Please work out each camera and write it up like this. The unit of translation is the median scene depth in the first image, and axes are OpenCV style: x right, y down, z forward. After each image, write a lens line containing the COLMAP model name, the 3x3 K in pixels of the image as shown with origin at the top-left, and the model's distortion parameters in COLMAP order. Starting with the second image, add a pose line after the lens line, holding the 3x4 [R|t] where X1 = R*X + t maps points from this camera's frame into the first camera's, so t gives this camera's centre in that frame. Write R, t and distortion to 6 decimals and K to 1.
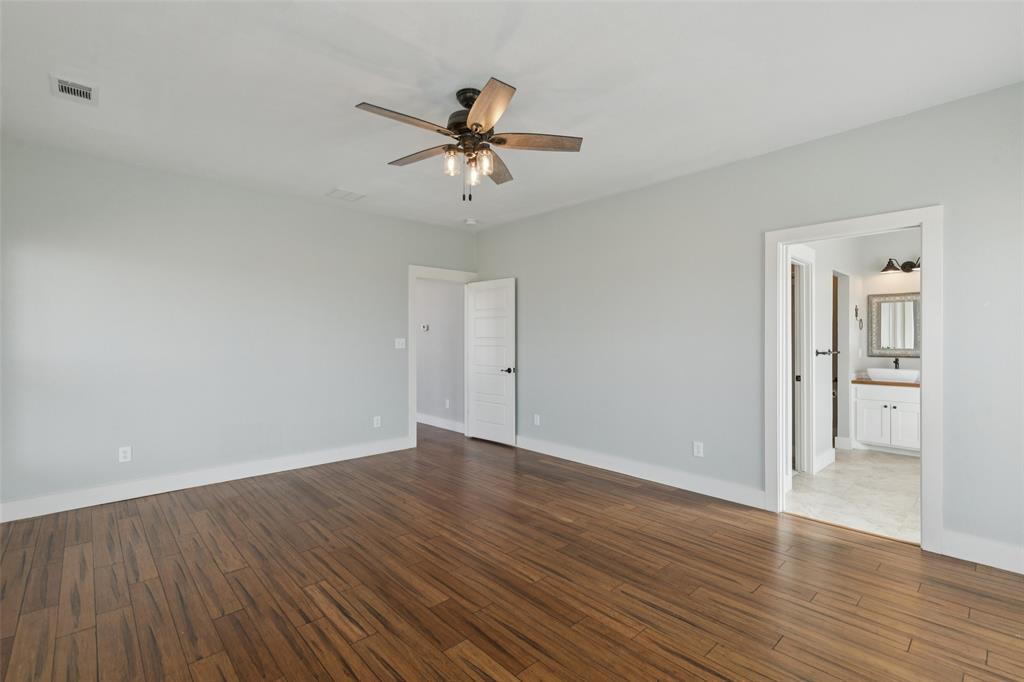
lens RADIAL K [[463.8, 0, 508.4], [0, 463.8, 338.6], [0, 0, 1]] dist [0.006948, -0.001789]
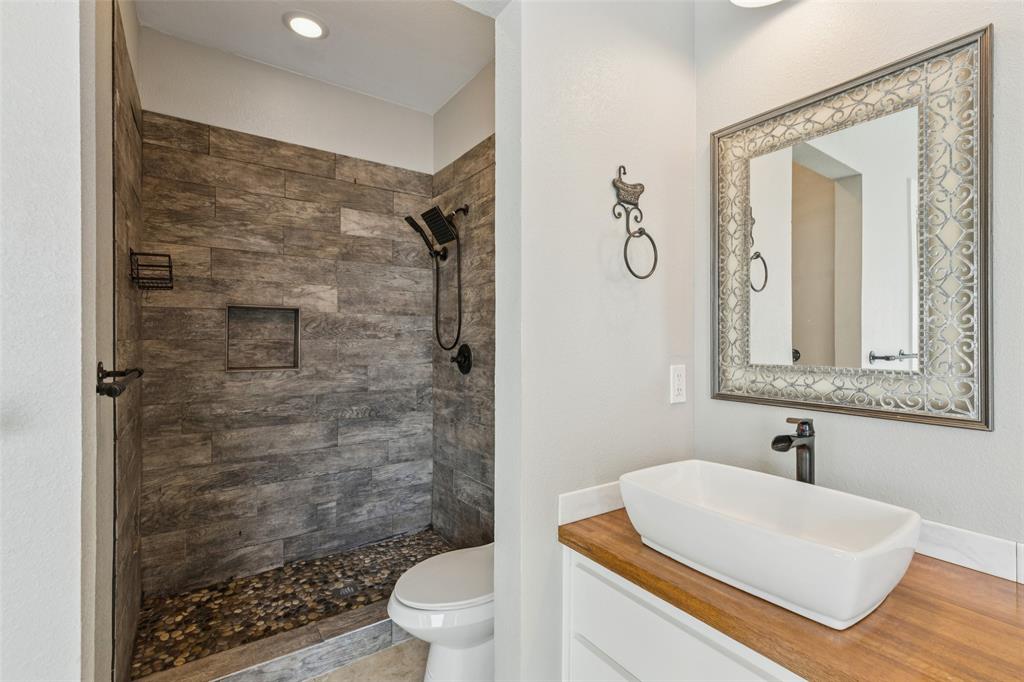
lens RADIAL K [[463.8, 0, 519.0], [0, 463.8, 336.3], [0, 0, 1]] dist [0.006948, -0.001789]
pose [[0.990626, 0.001411, -0.136597, 0.728388], [-0.001673, 0.999997, -0.001805, 0.008309], [0.136594, 0.002017, 0.990625, 0.778075]]
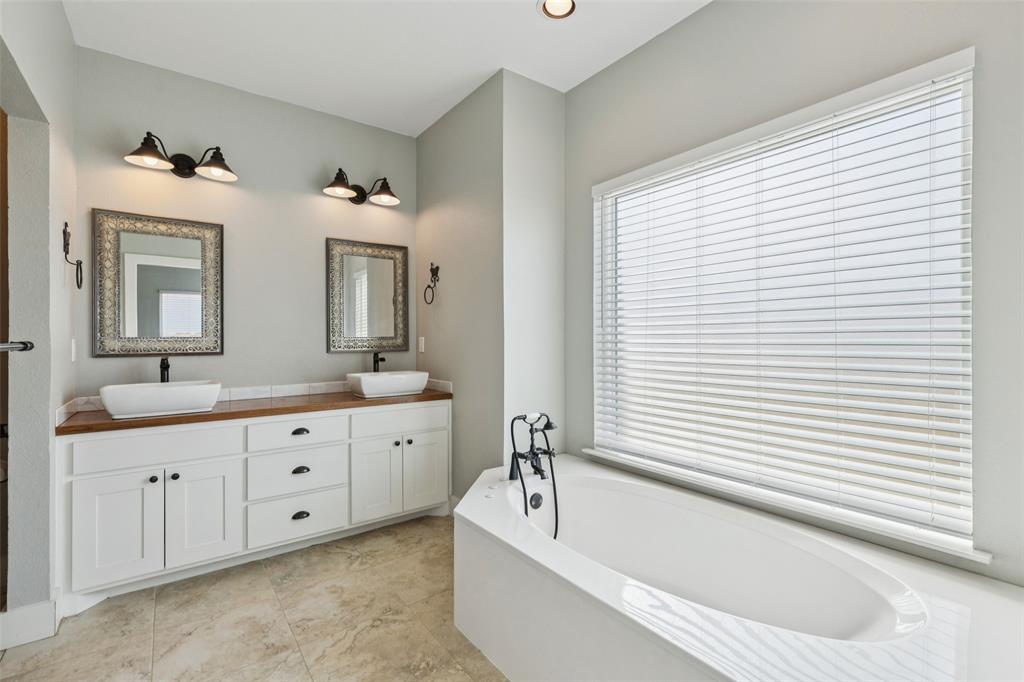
lens RADIAL K [[463.8, 0, 513.7], [0, 463.8, 340.6], [0, 0, 1]] dist [0.006948, -0.001789]
pose [[0.110310, -0.007032, 0.993872, 0.413389], [-0.001315, 0.999973, 0.007221, 0.020849], [-0.993896, -0.002103, 0.110298, 0.598856]]
